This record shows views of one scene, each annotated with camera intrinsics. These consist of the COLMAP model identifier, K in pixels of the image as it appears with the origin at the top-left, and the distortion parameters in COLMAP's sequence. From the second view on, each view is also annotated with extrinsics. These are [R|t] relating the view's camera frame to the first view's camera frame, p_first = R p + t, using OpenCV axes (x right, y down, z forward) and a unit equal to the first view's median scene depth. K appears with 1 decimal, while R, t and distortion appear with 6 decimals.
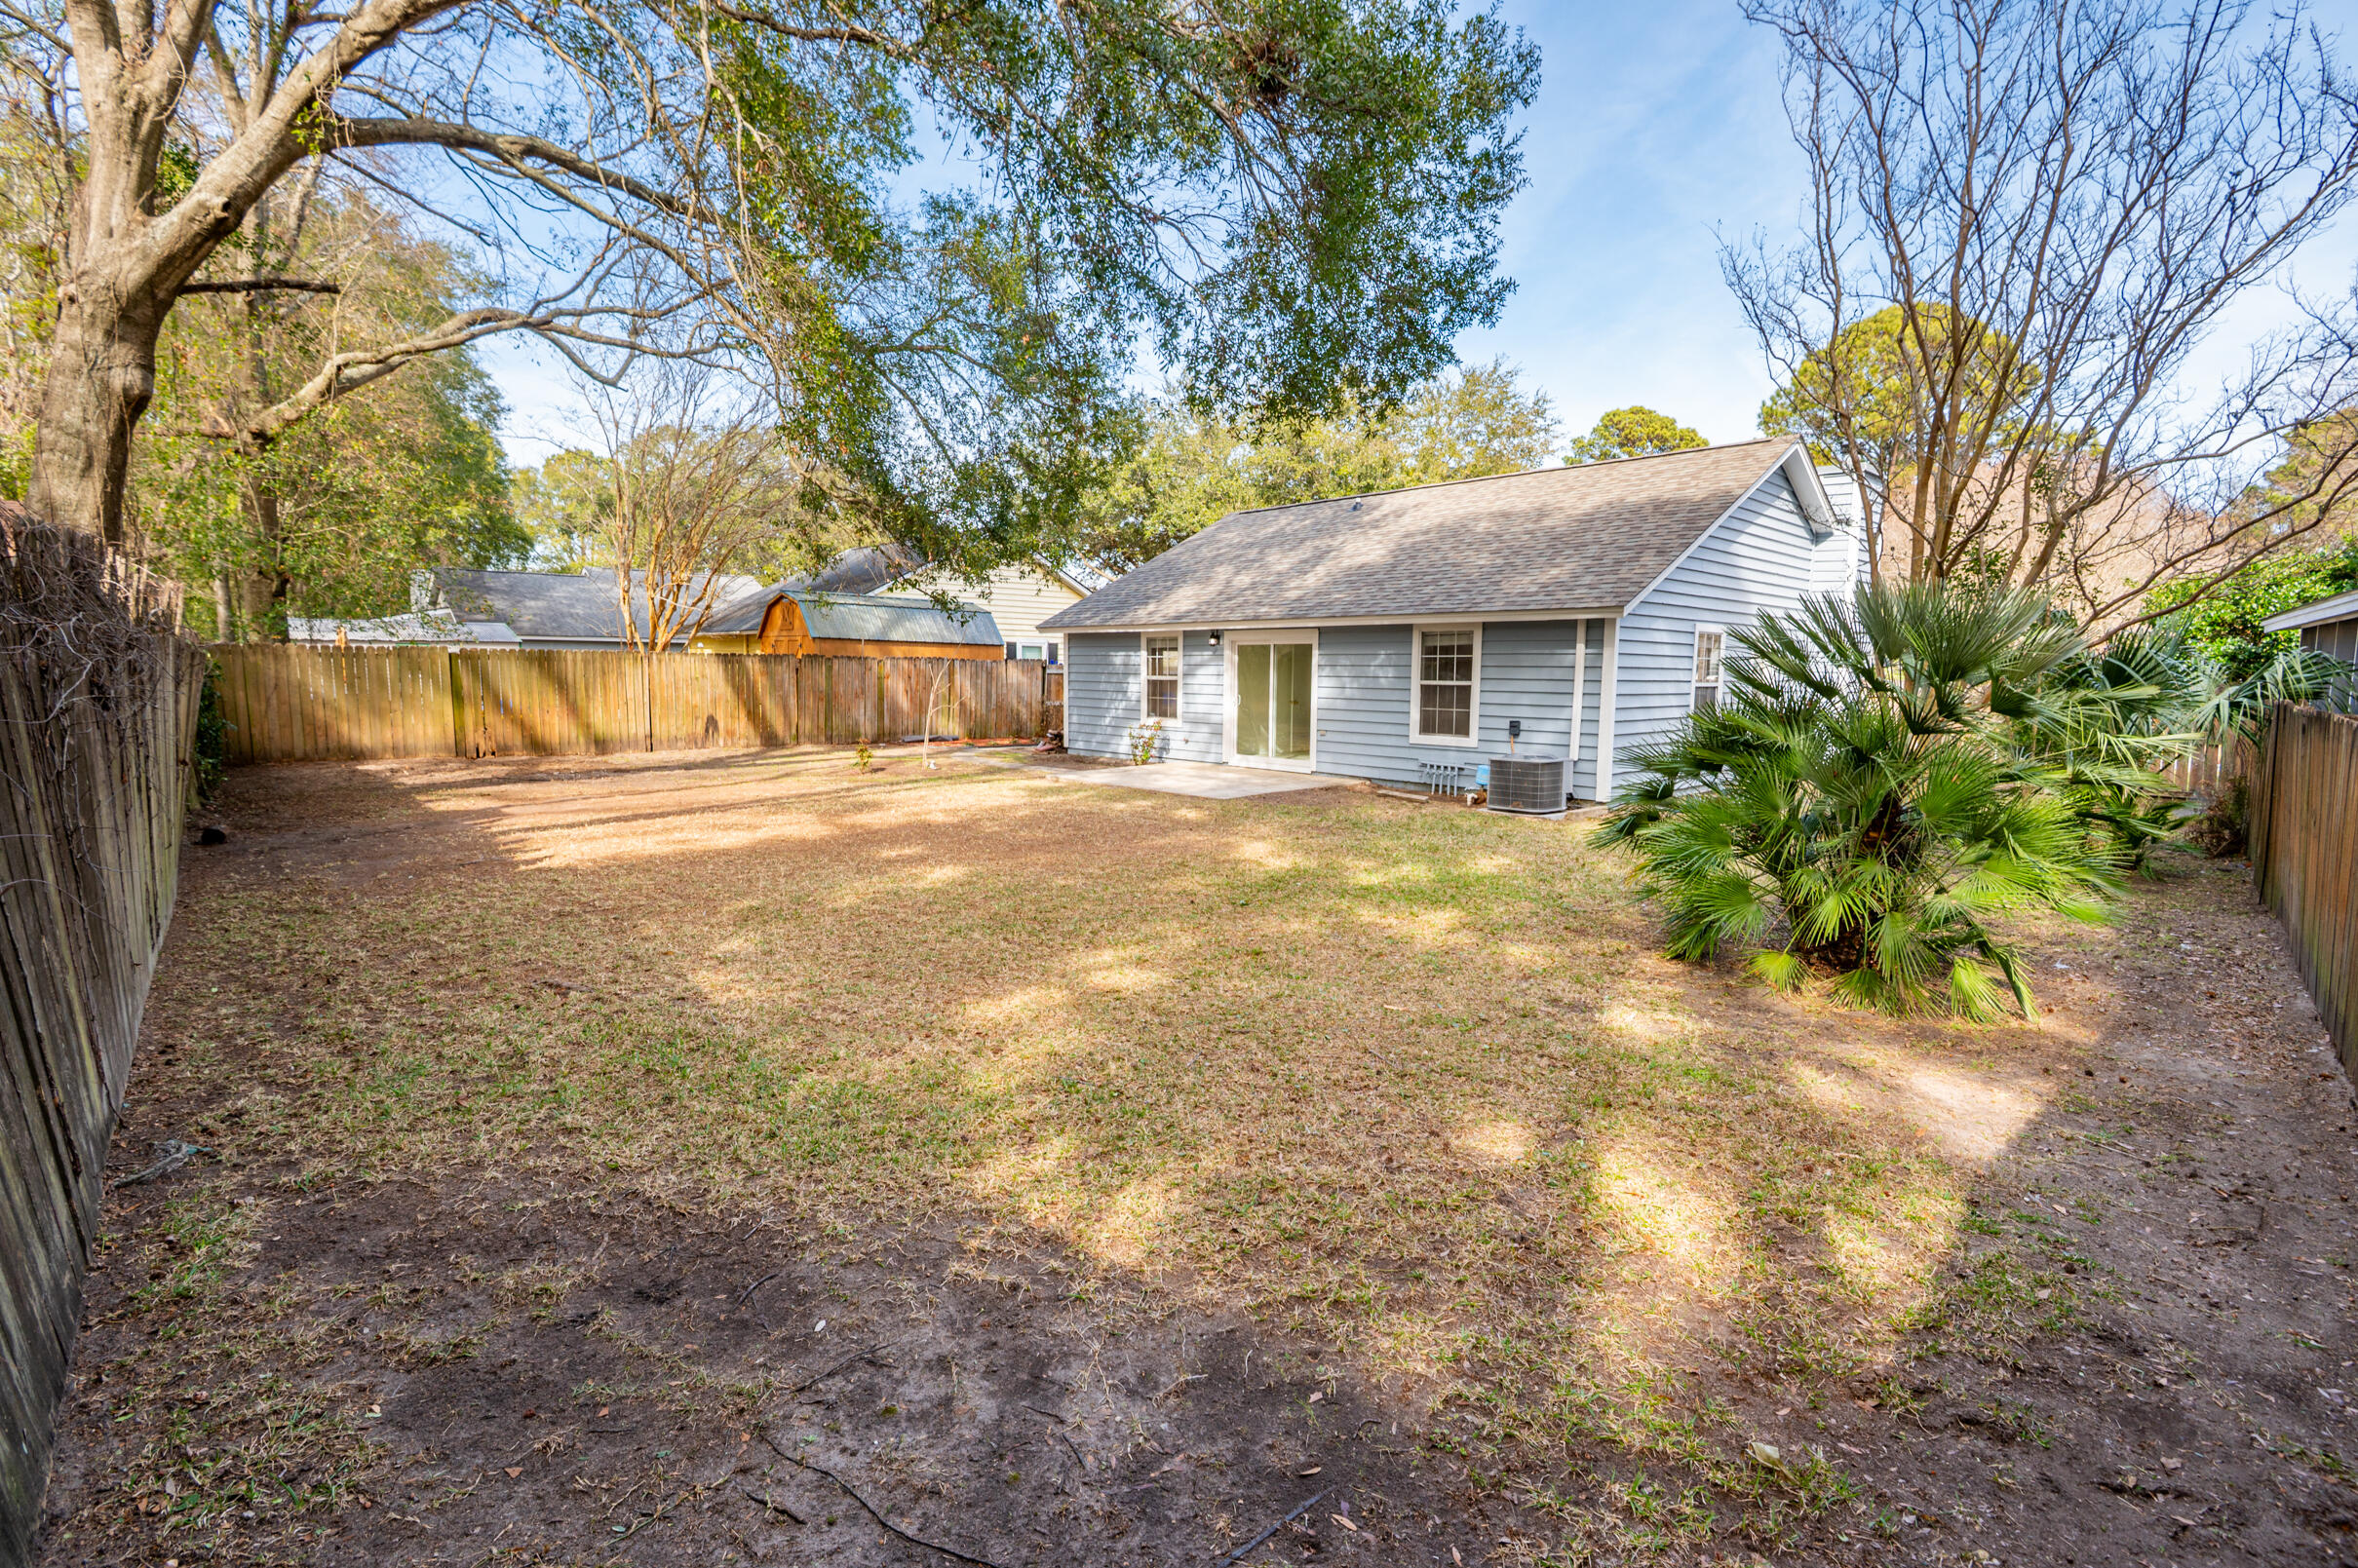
lens RADIAL K [[1073.3, 0, 1167.1], [0, 1073.3, 778.6], [0, 0, 1]] dist [-0.010751, -0.007991]
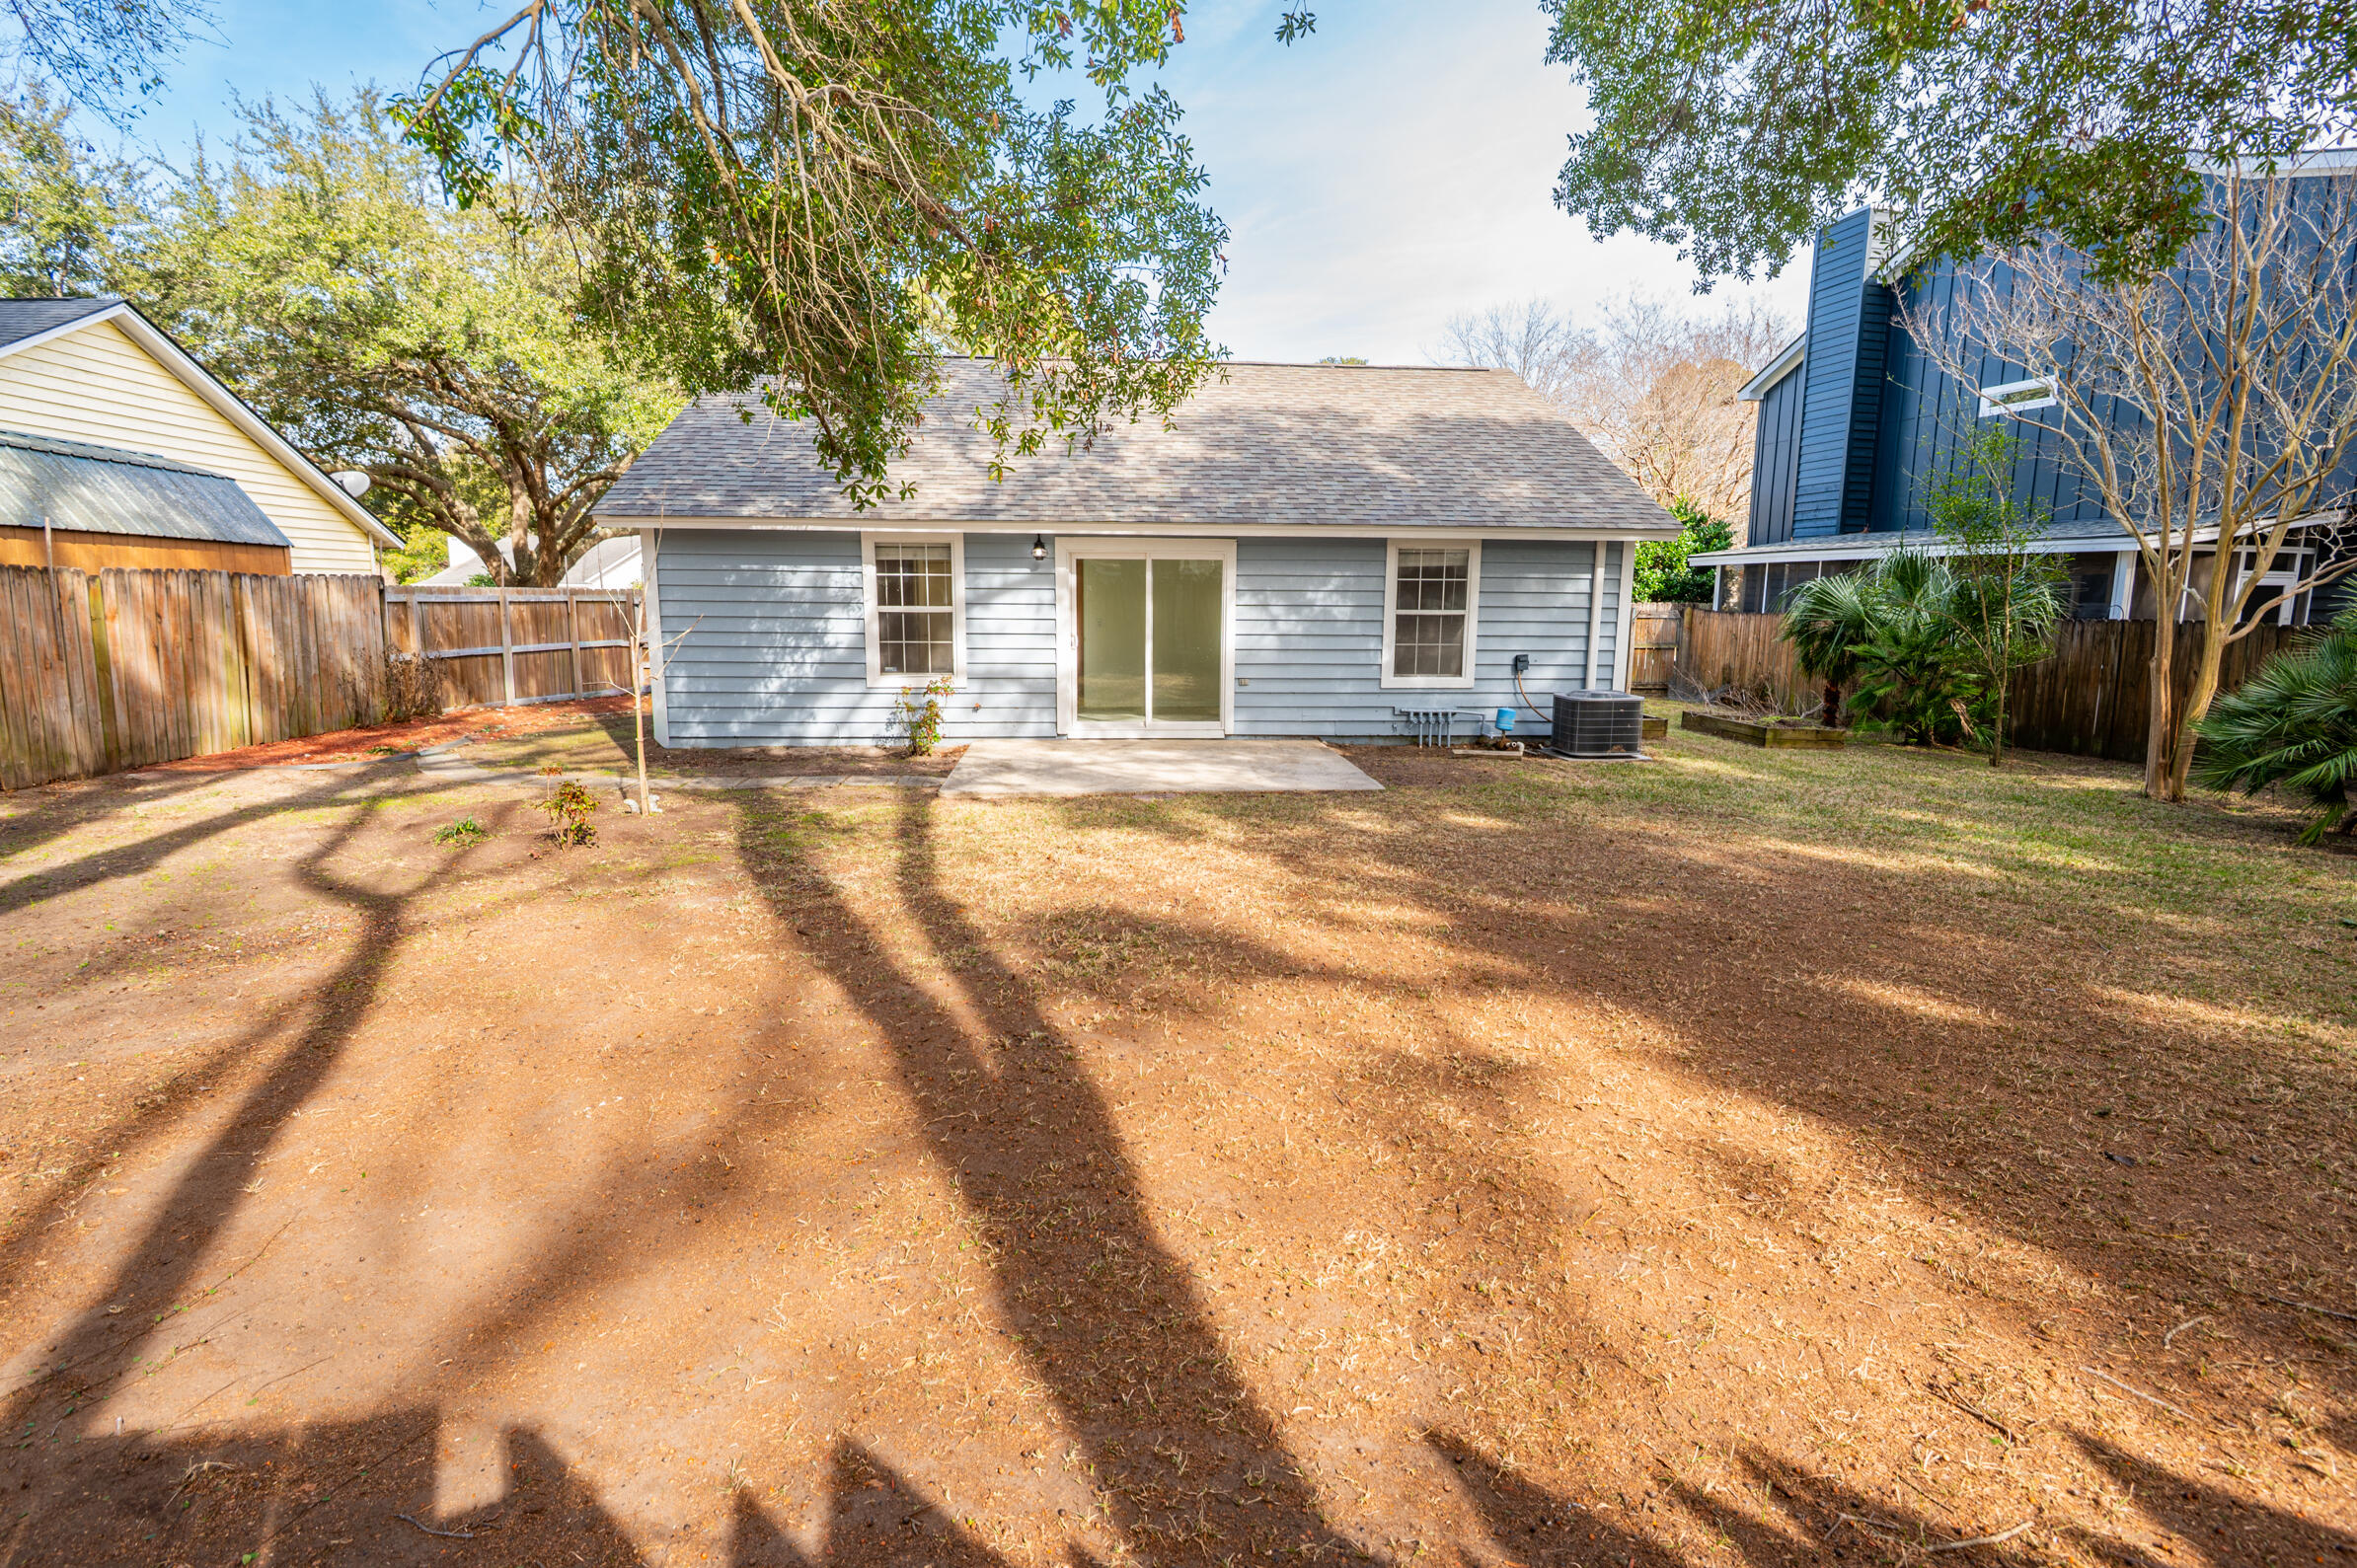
lens RADIAL K [[1072.9, 0, 1166.6], [0, 1072.9, 778.6], [0, 0, 1]] dist [-0.010751, -0.007991]
pose [[0.613682, -0.138803, 0.777257, -0.458171], [0.078727, 0.990277, 0.114685, -0.063921], [-0.785619, -0.009189, 0.618643, 0.567908]]
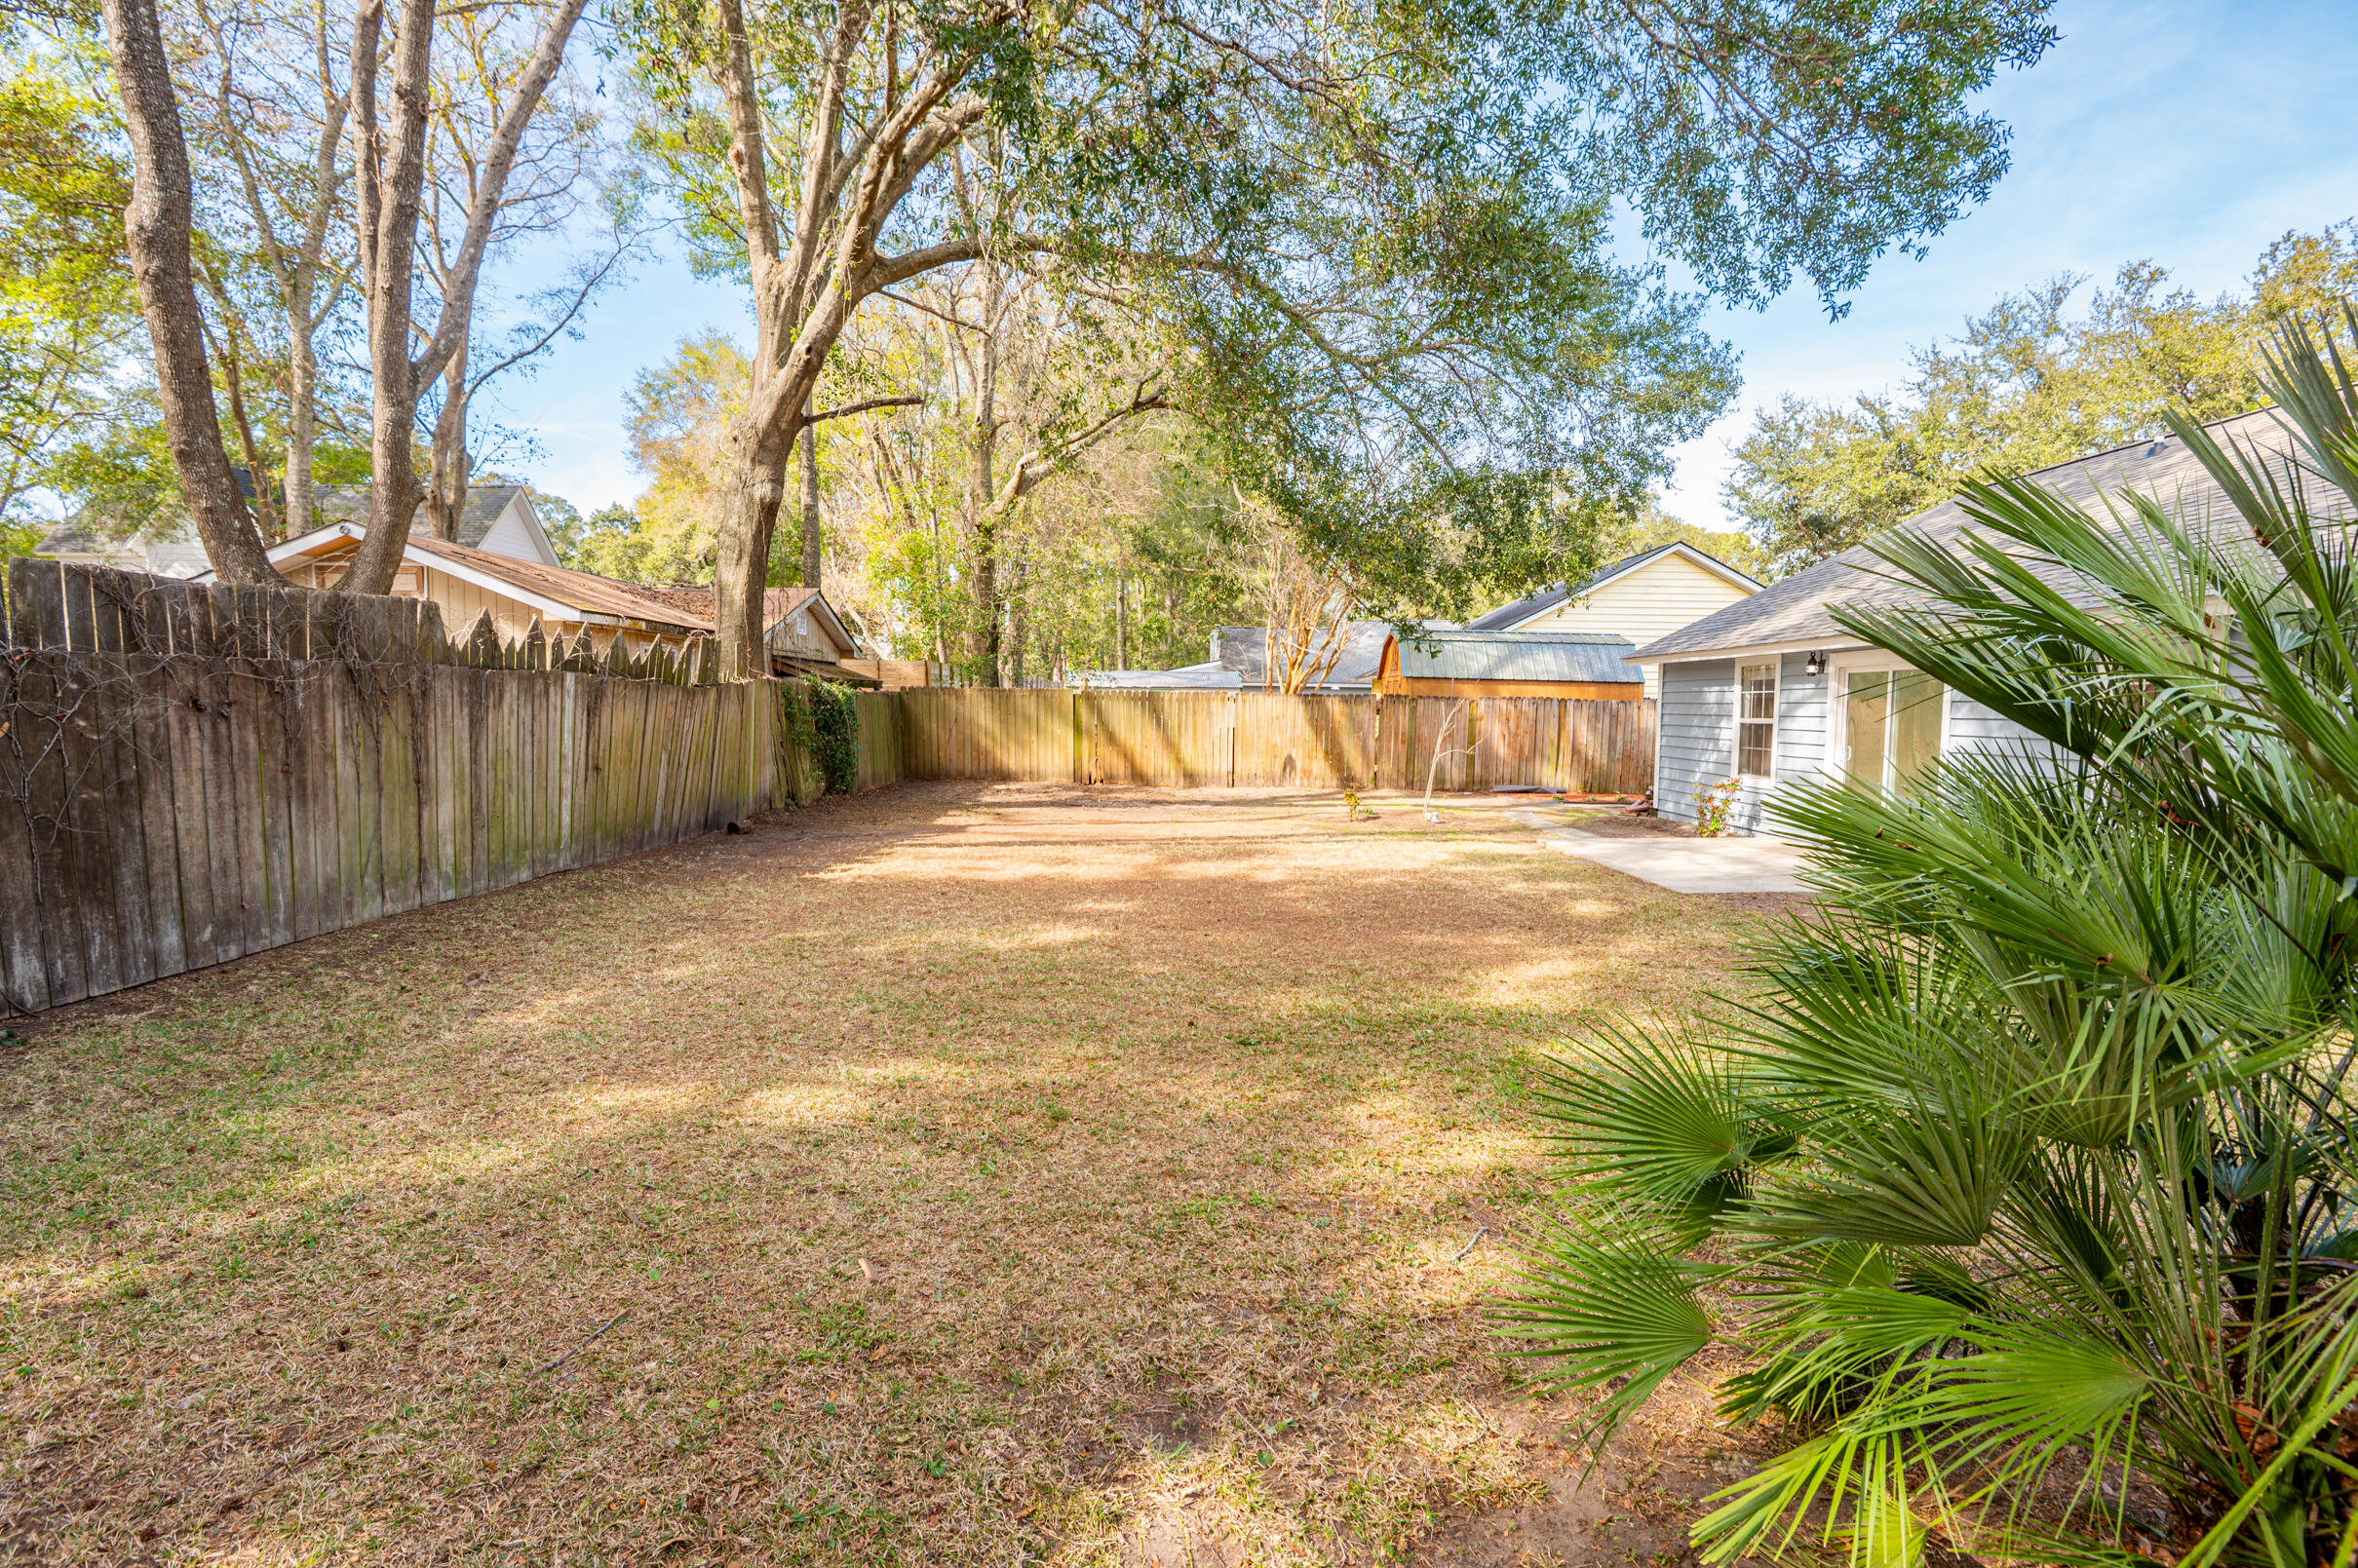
lens RADIAL K [[1073.3, 0, 1167.1], [0, 1073.3, 778.6], [0, 0, 1]] dist [-0.010751, -0.007991]
pose [[0.727523, 0.045031, -0.684604, 0.228199], [-0.075131, 0.997072, -0.014257, -0.016011], [0.681957, 0.061808, 0.728776, 0.224170]]
